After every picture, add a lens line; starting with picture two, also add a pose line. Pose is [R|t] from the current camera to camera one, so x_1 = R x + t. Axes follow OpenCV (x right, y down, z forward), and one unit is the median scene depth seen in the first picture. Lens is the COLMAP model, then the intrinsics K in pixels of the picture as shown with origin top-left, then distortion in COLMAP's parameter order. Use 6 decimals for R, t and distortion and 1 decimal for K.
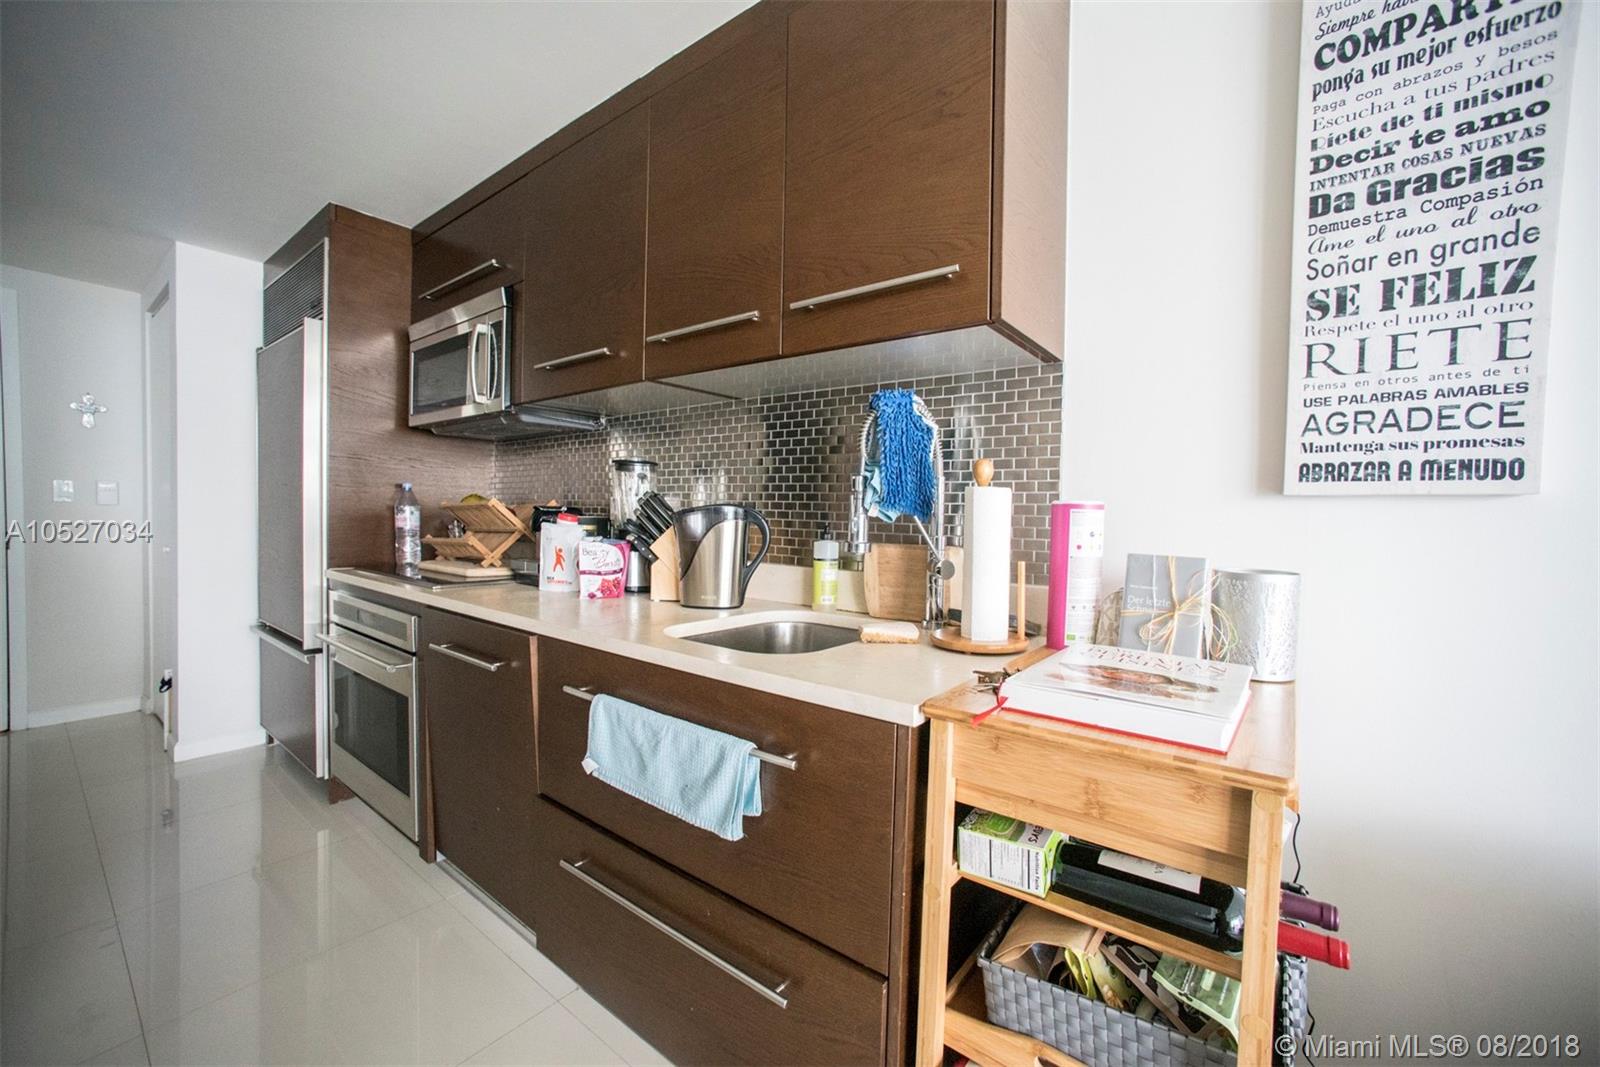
lens RADIAL K [[633.3, 0, 800.0], [0, 633.3, 533.5], [0, 0, 1]] dist [-0.058329, 0.025073]
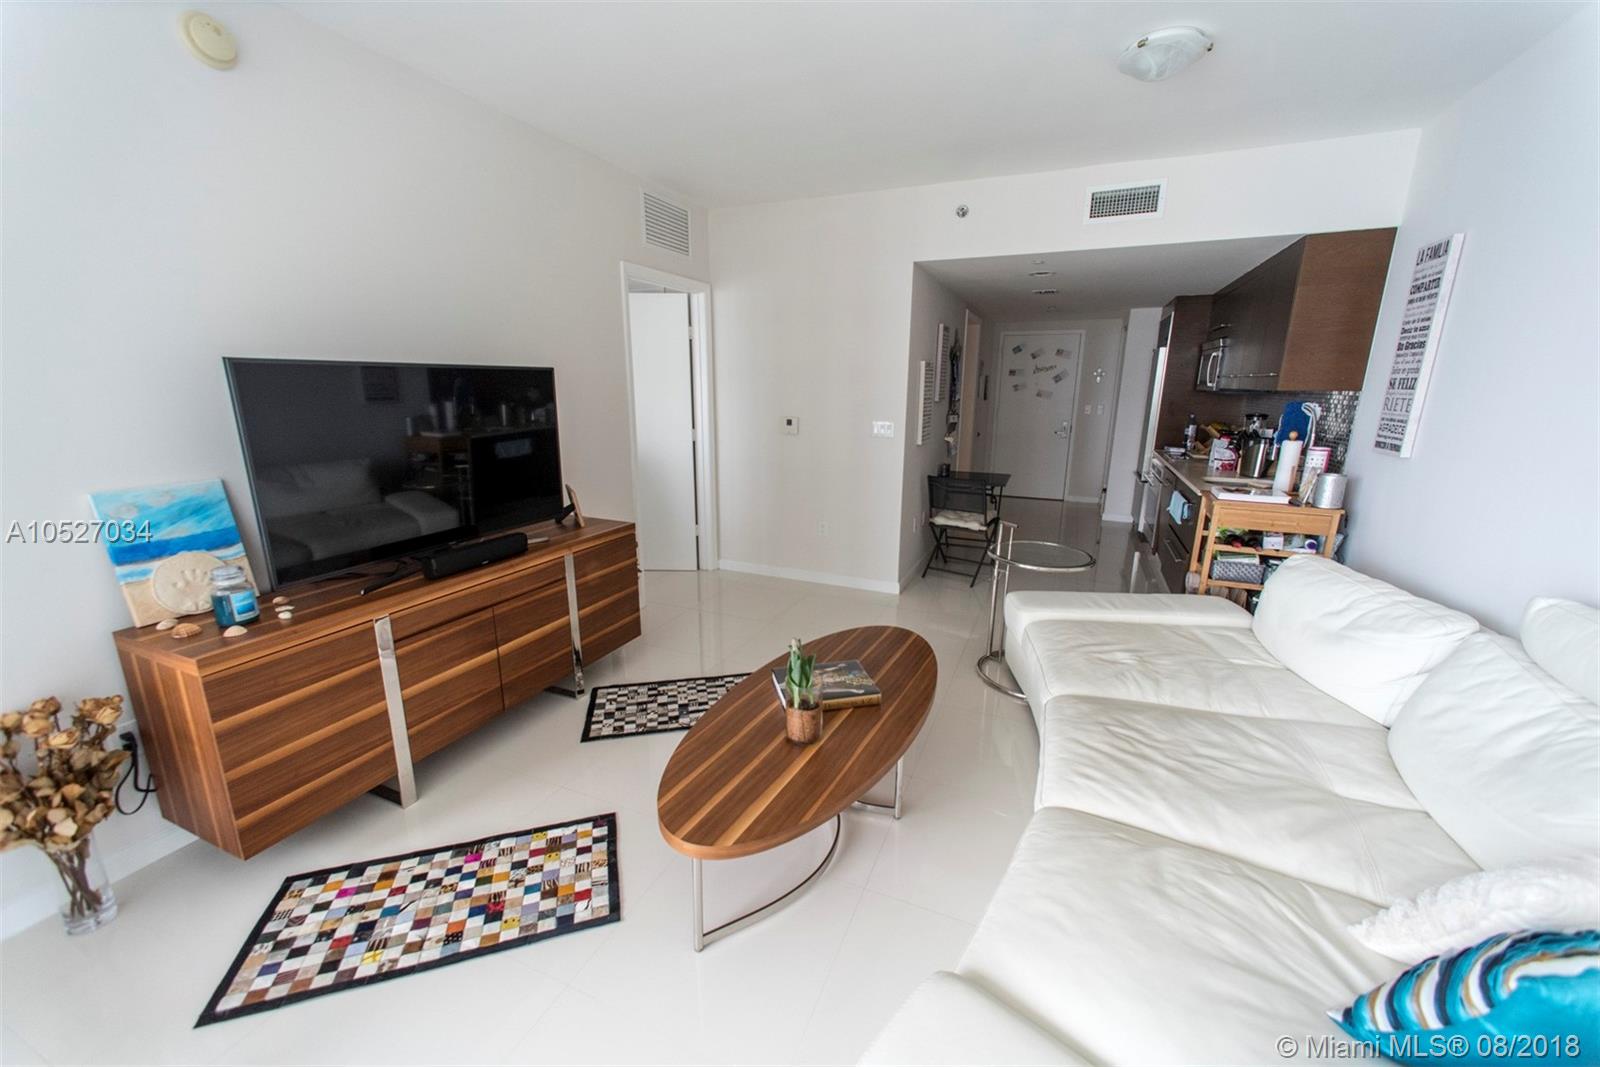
lens RADIAL K [[618.2, 0, 802.4], [0, 618.2, 534.1], [0, 0, 1]] dist [0.004376, 0.000545]
pose [[0.252531, 0.211502, -0.944190, 1.519380], [-0.028219, 0.977012, 0.211307, -0.114844], [0.967177, -0.026718, 0.252694, -1.182876]]
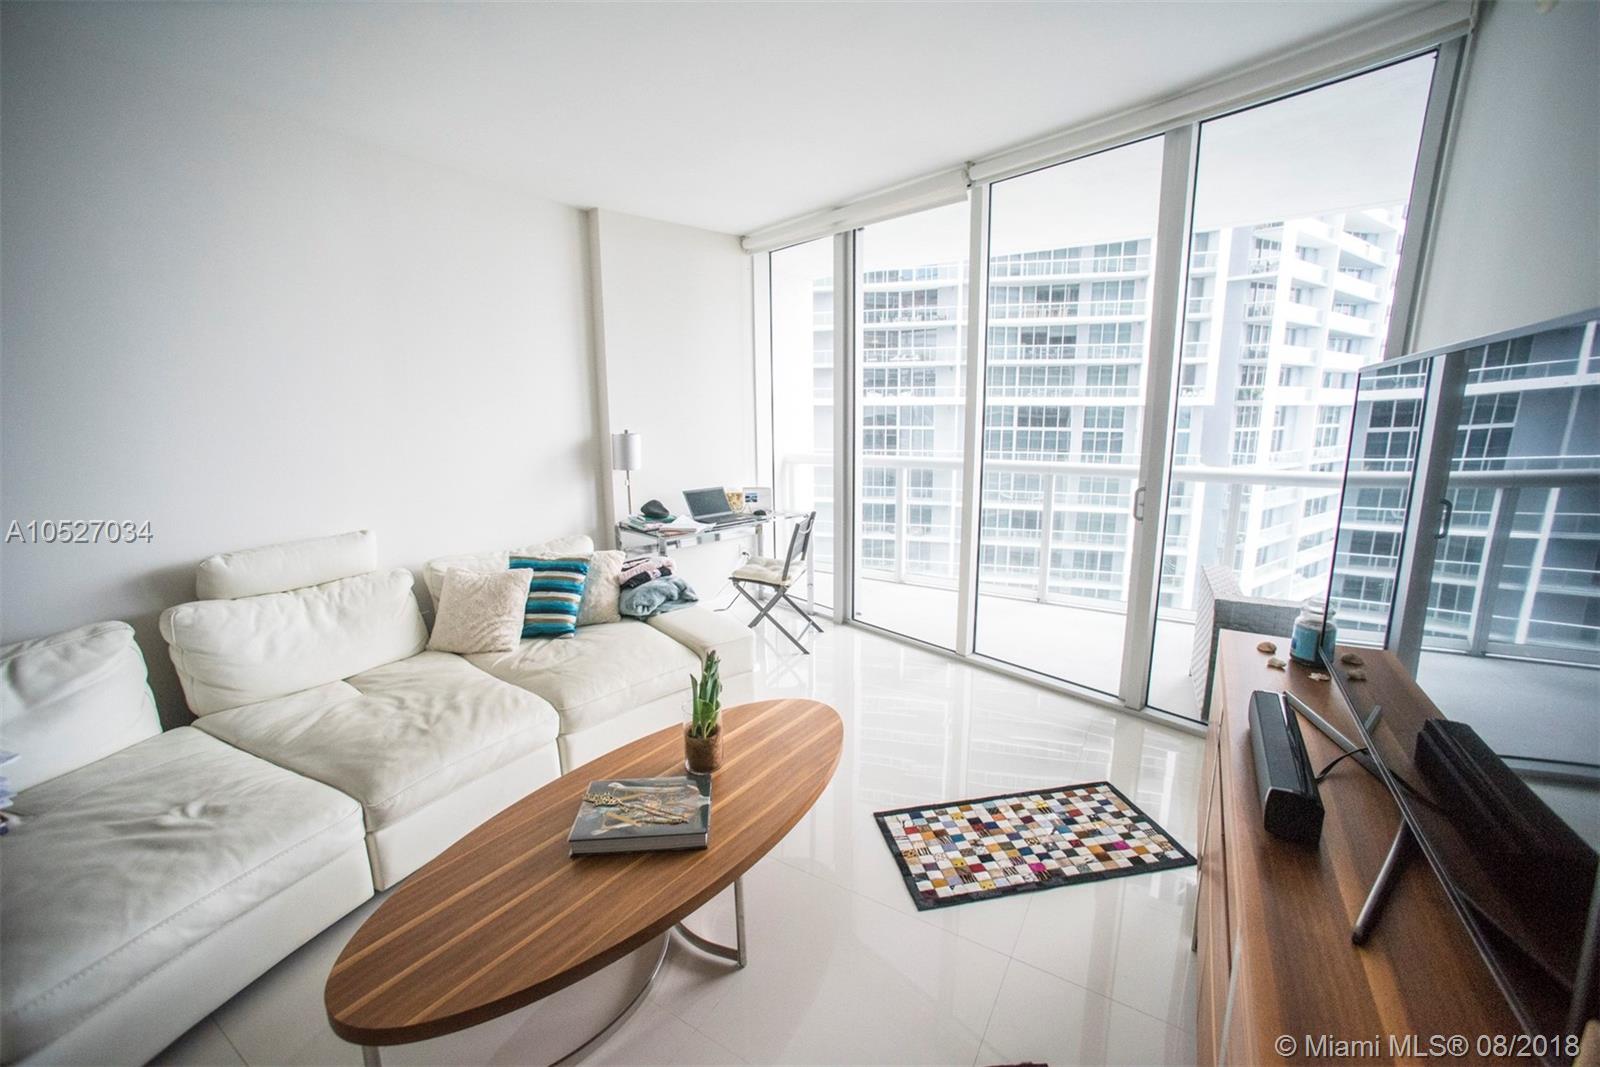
lens RADIAL K [[637.8, 0, 803.5], [0, 637.8, 535.5], [0, 0, 1]] dist [-0.063292, 0.029748]
pose [[-0.117357, -0.215974, 0.969321, -0.270327], [0.036237, 0.974484, 0.221511, -0.144594], [-0.992428, 0.061121, -0.106536, -1.004201]]
